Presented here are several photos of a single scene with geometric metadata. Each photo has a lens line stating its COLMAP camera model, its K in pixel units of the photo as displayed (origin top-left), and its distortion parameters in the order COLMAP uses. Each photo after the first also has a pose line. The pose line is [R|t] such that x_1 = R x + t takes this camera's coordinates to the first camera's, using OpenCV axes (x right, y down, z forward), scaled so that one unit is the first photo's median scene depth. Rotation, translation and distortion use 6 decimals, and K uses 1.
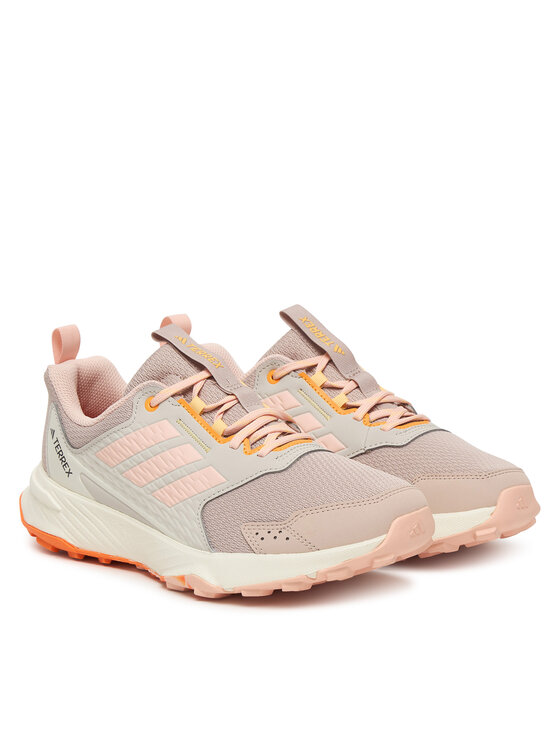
lens RADIAL K [[1676.8, 0, 280.0], [0, 1676.8, 373.0], [0, 0, 1]] dist [-0.008620, 0.079461]
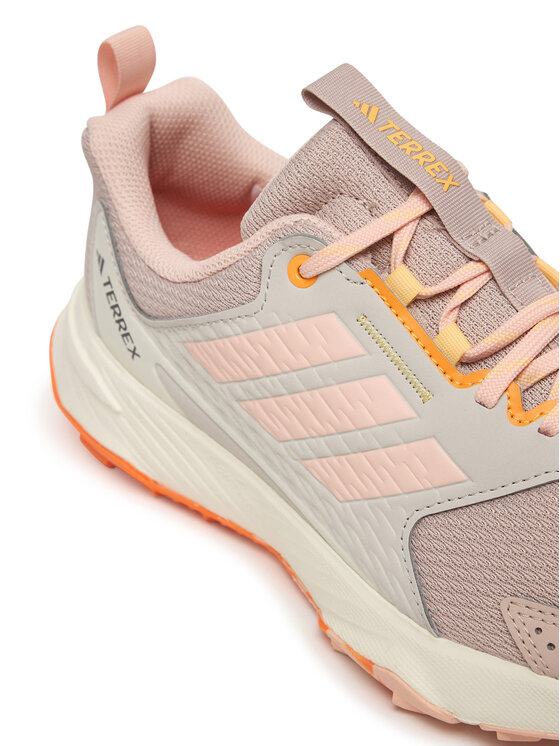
lens RADIAL K [[1788.9, 0, 280.0], [0, 1788.9, 373.0], [0, 0, 1]] dist [-0.131090, -0.338259]
pose [[0.997492, 0.025405, -0.066062, -0.049495], [-0.001878, 0.942534, 0.334104, -0.120283], [0.070754, -0.333142, 0.940218, 0.527192]]
